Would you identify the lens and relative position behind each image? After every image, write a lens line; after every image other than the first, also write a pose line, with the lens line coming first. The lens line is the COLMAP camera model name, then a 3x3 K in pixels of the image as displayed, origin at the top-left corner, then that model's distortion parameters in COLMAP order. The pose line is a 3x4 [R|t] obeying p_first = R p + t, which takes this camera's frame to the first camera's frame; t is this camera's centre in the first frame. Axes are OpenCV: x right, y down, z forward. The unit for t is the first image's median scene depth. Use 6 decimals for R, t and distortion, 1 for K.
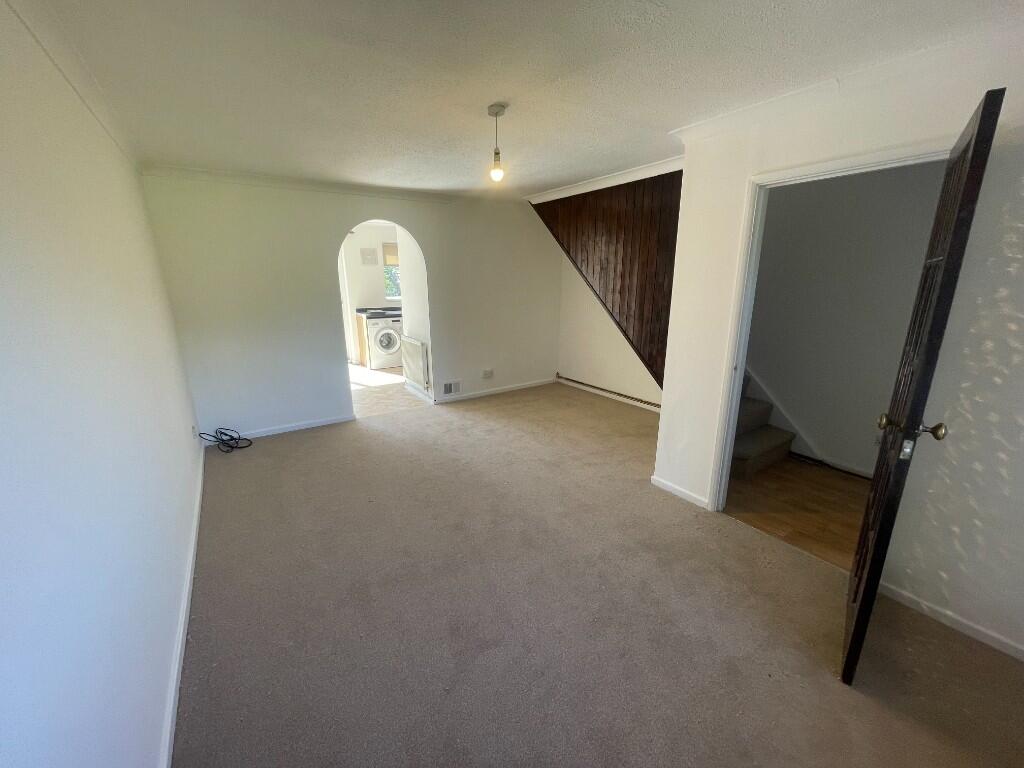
lens RADIAL K [[412.0, 0, 512.0], [0, 412.0, 384.0], [0, 0, 1]] dist [0.001003, 0.000082]
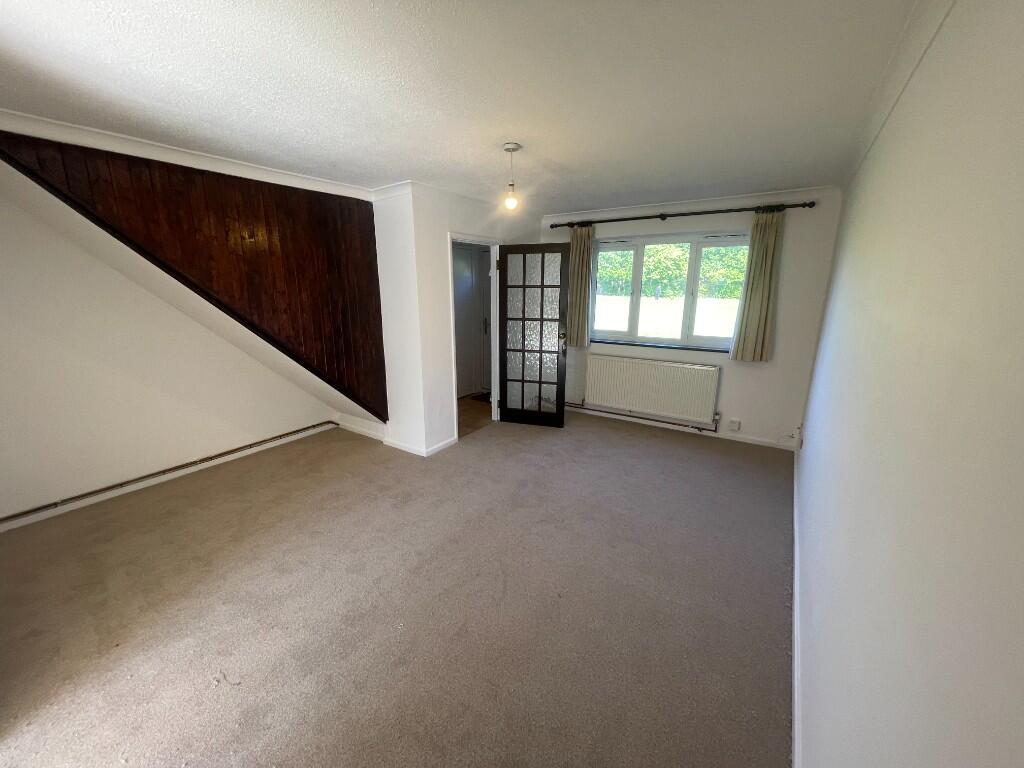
lens RADIAL K [[412.0, 0, 512.0], [0, 412.0, 384.0], [0, 0, 1]] dist [0.001003, 0.000082]
pose [[-0.375868, -0.220494, 0.900059, -0.700821], [0.236595, 0.916255, 0.323265, -0.254191], [-0.895961, 0.334455, -0.292223, 0.904976]]
